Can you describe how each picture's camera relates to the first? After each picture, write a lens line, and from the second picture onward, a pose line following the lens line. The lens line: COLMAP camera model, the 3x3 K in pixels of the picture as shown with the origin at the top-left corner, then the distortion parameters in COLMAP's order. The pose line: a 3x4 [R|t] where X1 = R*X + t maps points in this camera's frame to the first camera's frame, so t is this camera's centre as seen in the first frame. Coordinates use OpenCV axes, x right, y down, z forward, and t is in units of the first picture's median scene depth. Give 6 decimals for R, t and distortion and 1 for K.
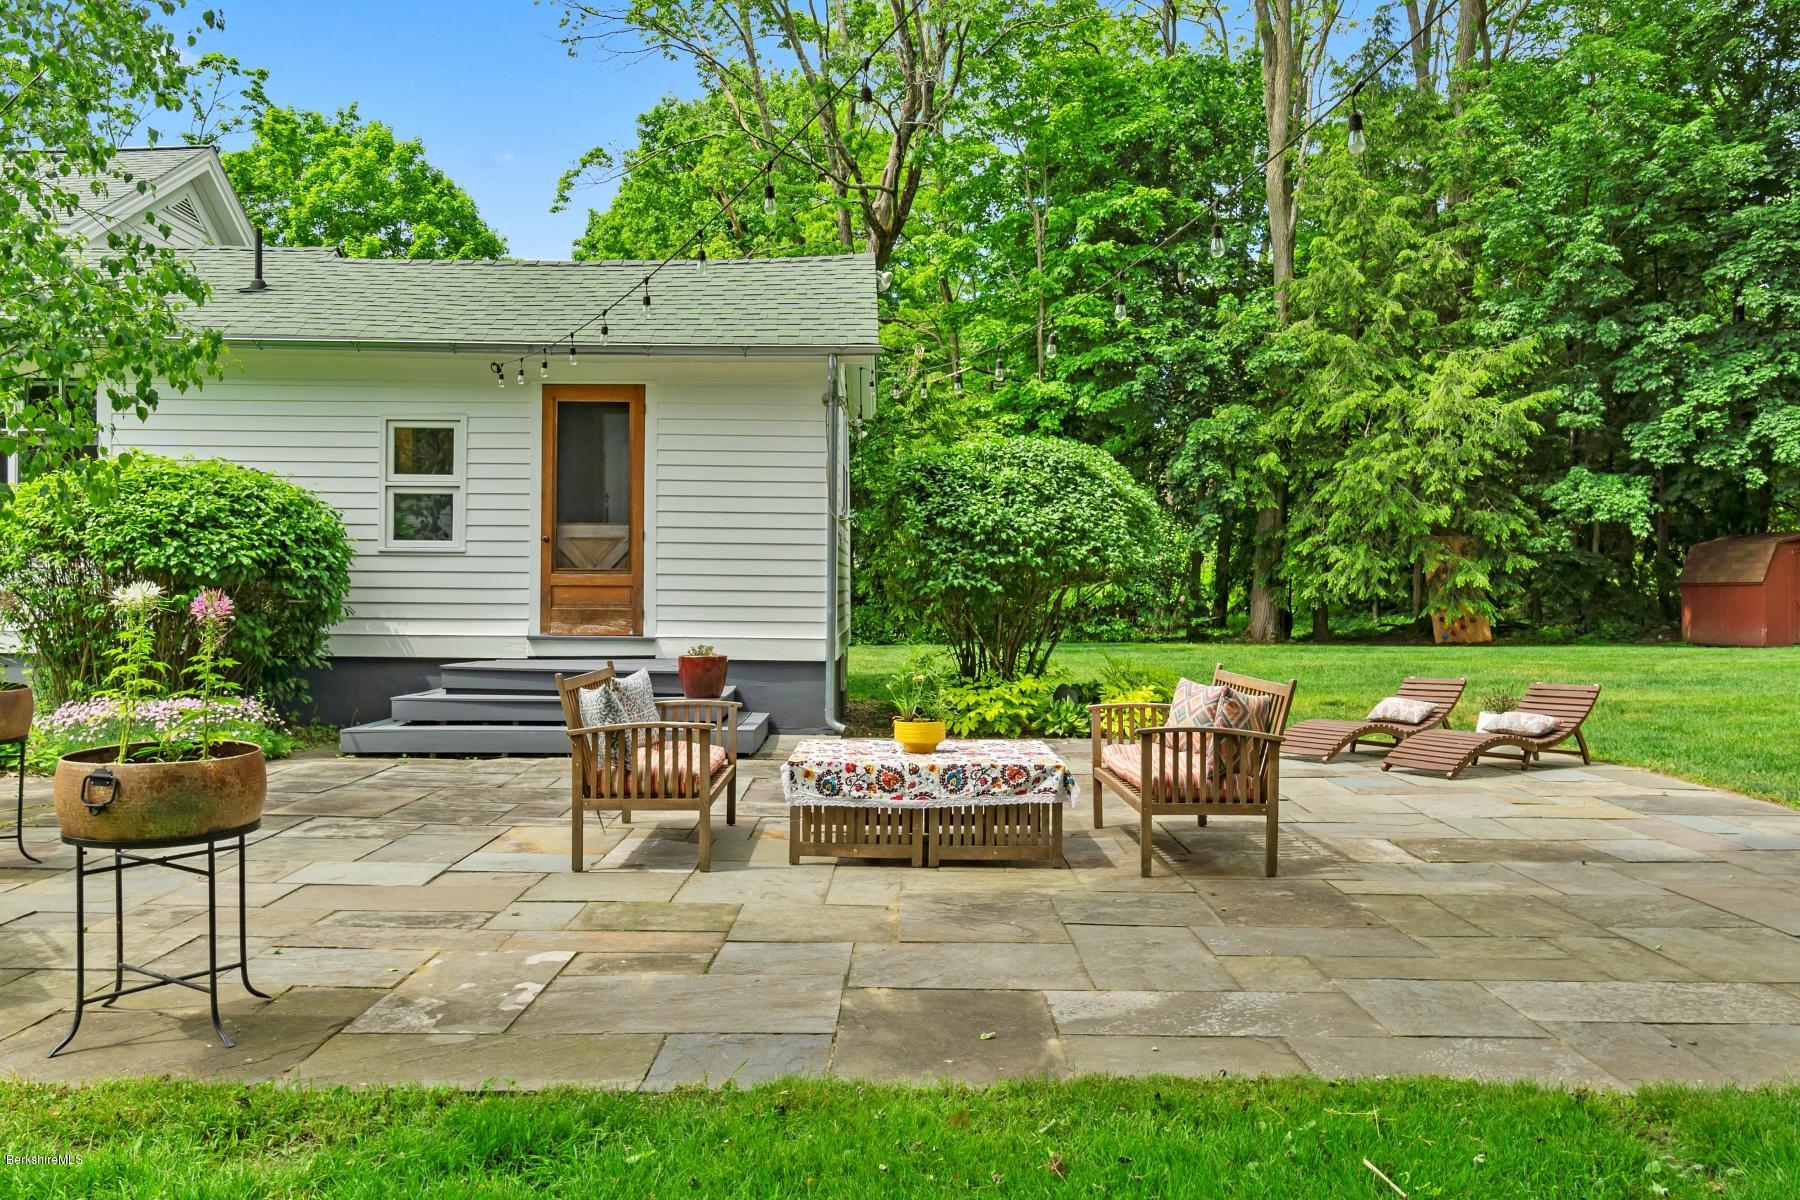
lens RADIAL K [[1446.6, 0, 852.9], [0, 1446.6, 607.3], [0, 0, 1]] dist [-0.009616, -0.000154]
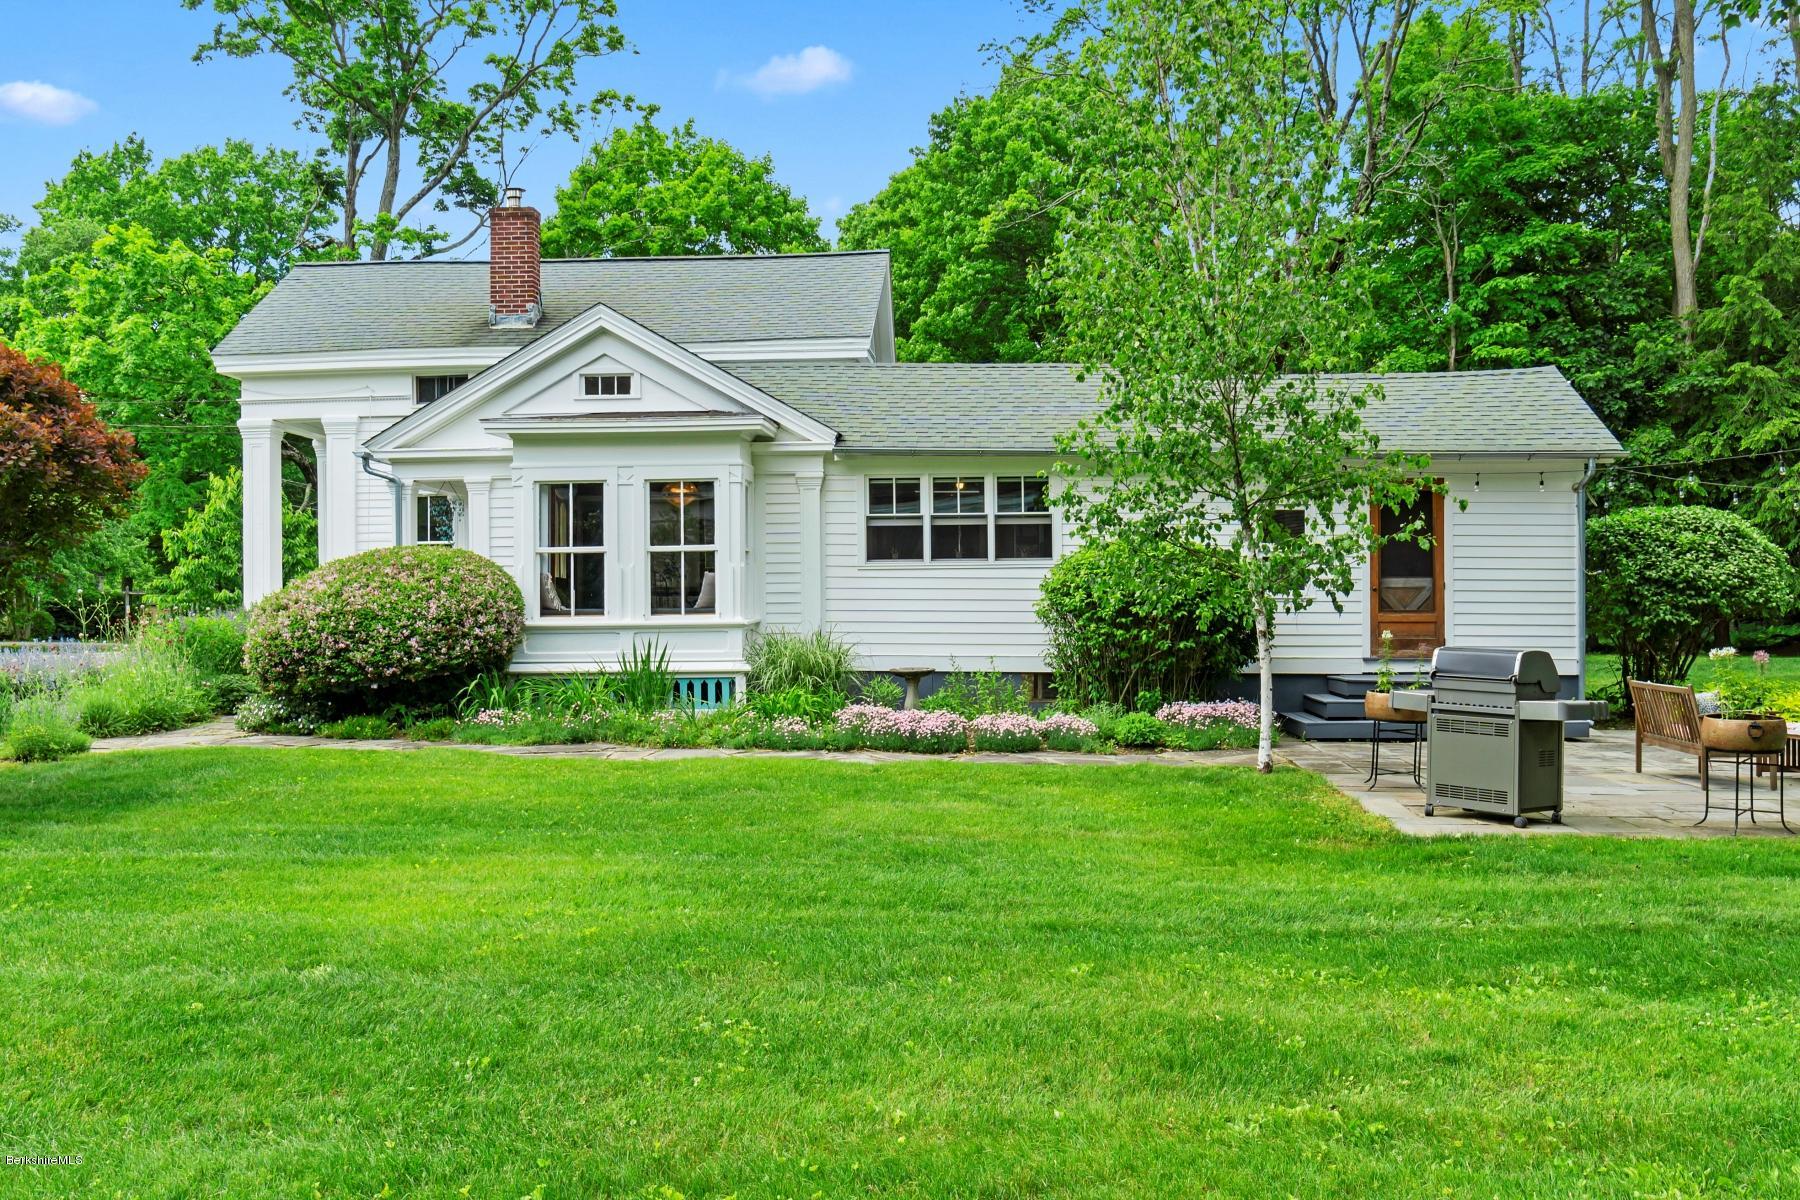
lens RADIAL K [[1635.2, 0, 932.8], [0, 1635.2, 596.4], [0, 0, 1]] dist [0.021672, -0.006108]
pose [[0.999155, -0.005775, -0.040690, -0.569549], [0.005477, 0.999957, -0.007430, -0.029966], [0.040731, 0.007201, 0.999144, -0.602869]]
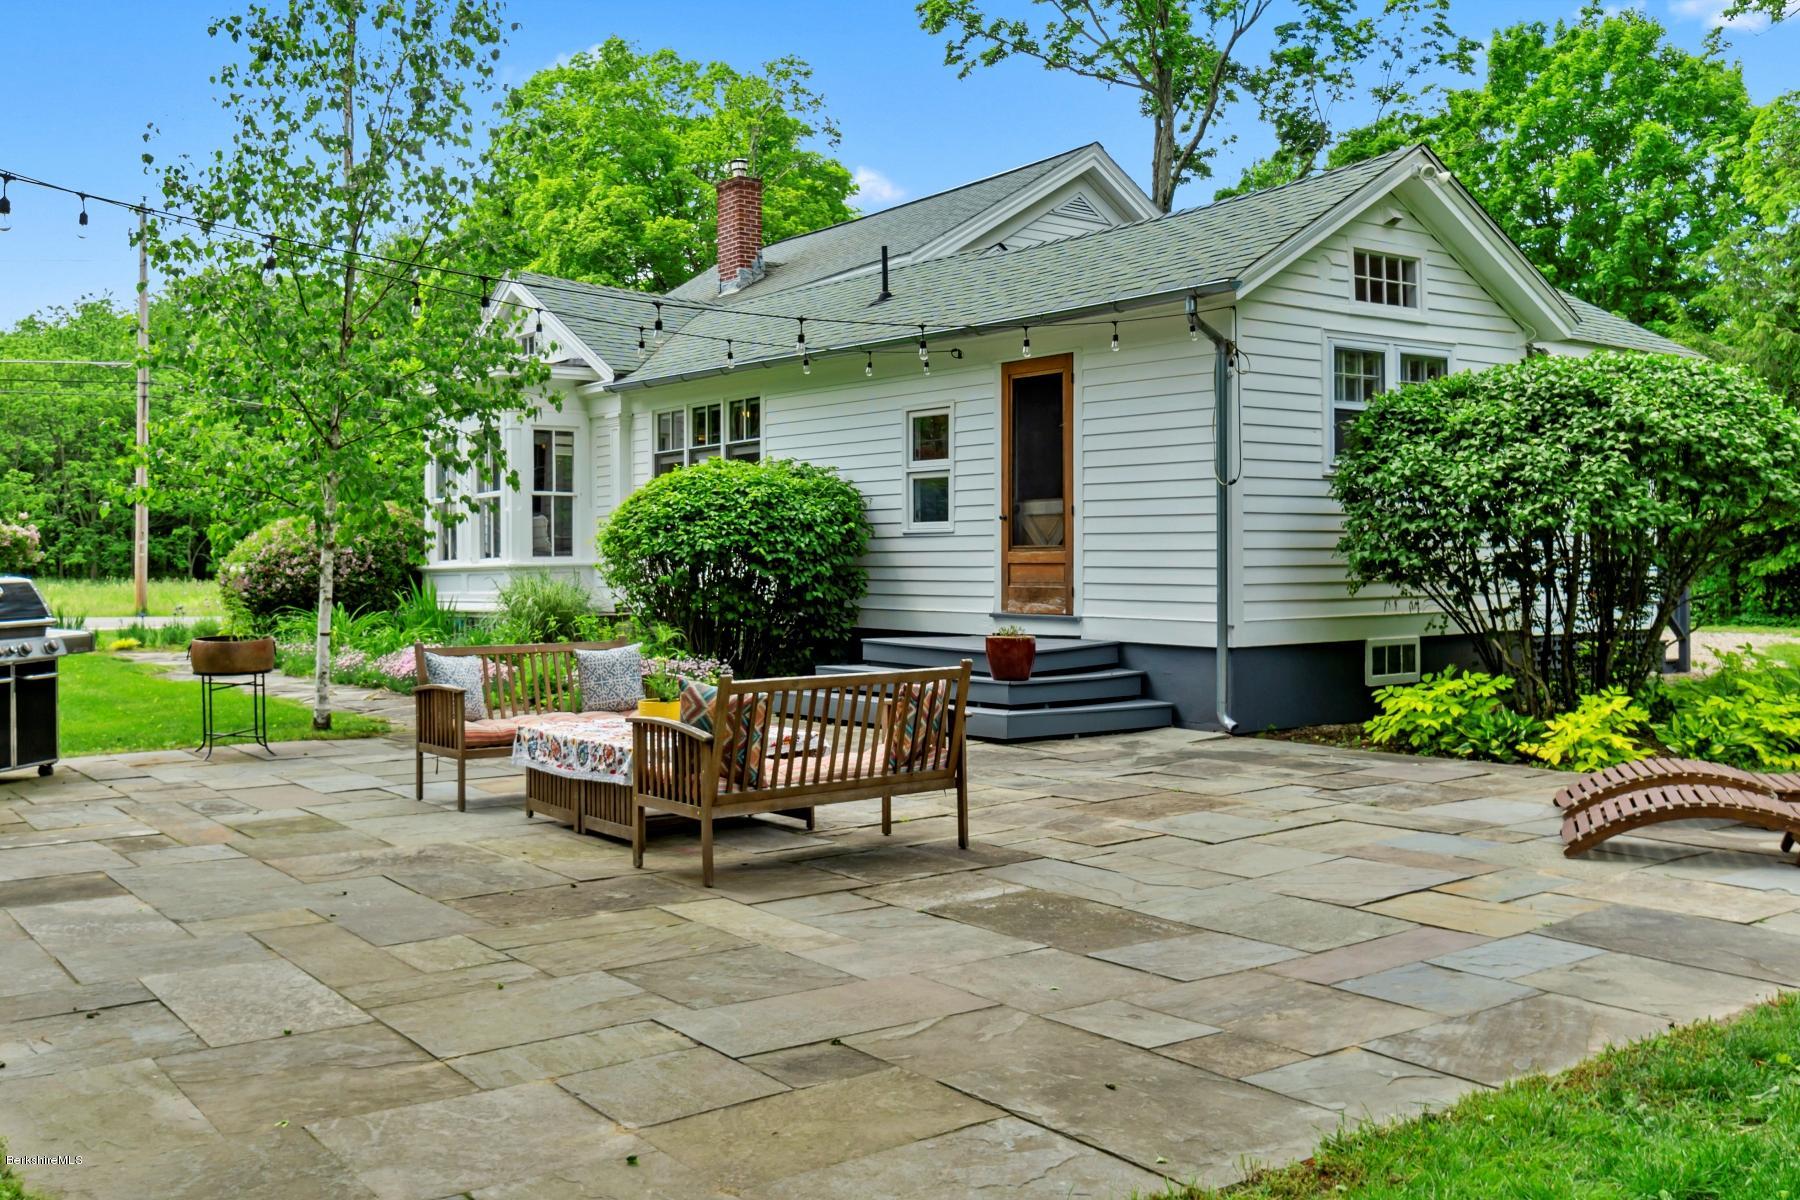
lens RADIAL K [[1635.2, 0, 932.8], [0, 1635.2, 596.4], [0, 0, 1]] dist [0.021672, -0.006108]
pose [[0.621084, 0.007390, -0.783709, 0.640154], [0.002579, 0.999931, 0.011472, -0.005219], [0.783740, -0.009146, 0.621022, 0.250040]]
